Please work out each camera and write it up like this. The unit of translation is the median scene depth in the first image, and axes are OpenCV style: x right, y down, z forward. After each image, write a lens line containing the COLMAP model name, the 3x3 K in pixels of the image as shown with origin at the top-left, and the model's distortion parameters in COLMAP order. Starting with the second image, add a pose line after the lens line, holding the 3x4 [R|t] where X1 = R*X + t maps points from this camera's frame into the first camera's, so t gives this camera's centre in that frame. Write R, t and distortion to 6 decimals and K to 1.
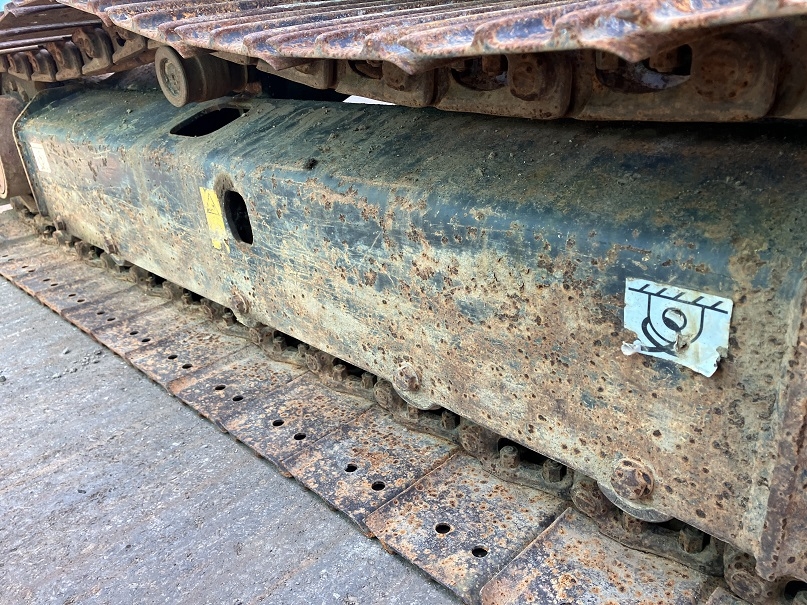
lens RADIAL K [[670.9, 0, 383.6], [0, 670.9, 301.3], [0, 0, 1]] dist [0.011532, 0.003428]
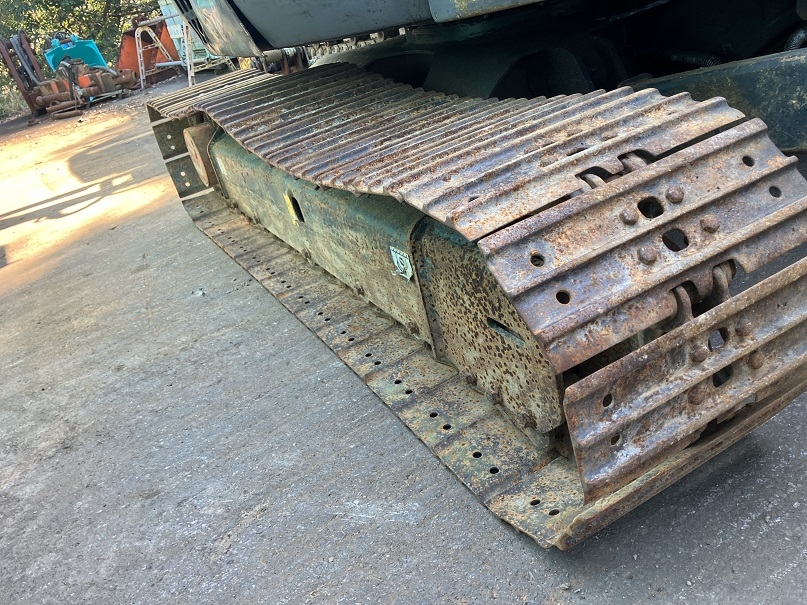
lens RADIAL K [[662.9, 0, 403.5], [0, 662.9, 302.5], [0, 0, 1]] dist [0.008276, -0.000516]
pose [[0.963286, 0.006055, -0.268409, 0.534886], [0.020082, 0.995320, 0.094525, -0.028262], [0.267725, -0.096445, 0.958656, -0.717072]]
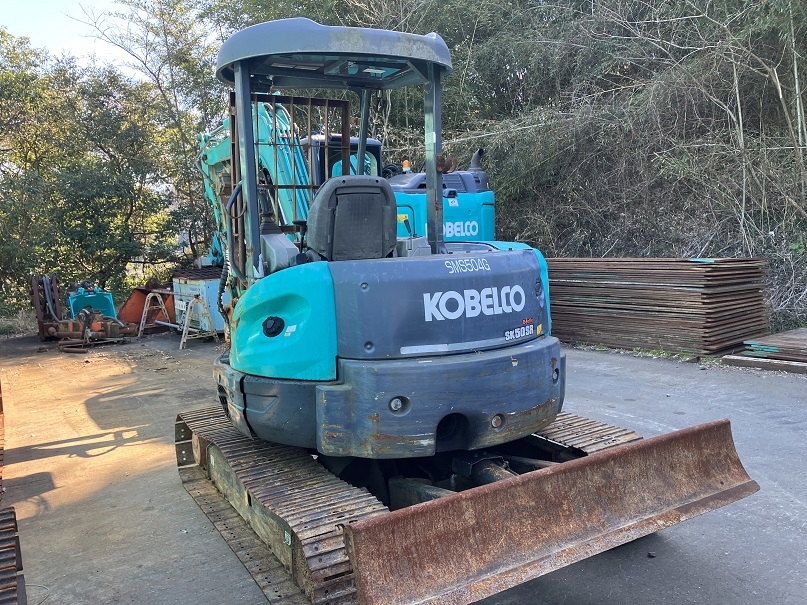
lens RADIAL K [[662.9, 0, 403.5], [0, 662.9, 302.5], [0, 0, 1]] dist [0.008276, -0.000516]
pose [[0.974301, 0.093177, -0.205076, 1.273377], [-0.149702, 0.948126, -0.280441, -0.245101], [0.168308, 0.303934, 0.937708, -2.717374]]
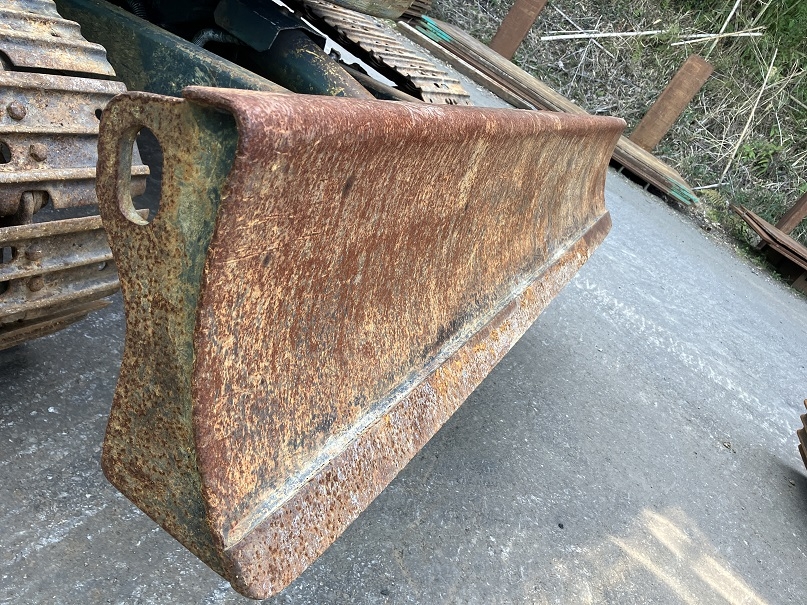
lens RADIAL K [[666.2, 0, 402.7], [0, 666.2, 296.6], [0, 0, 1]] dist [0.003761, -0.004357]
pose [[0.759367, 0.332011, 0.559580, 0.606843], [-0.416737, 0.908643, 0.026408, -0.083521], [-0.499691, -0.253251, 0.828355, -0.818085]]
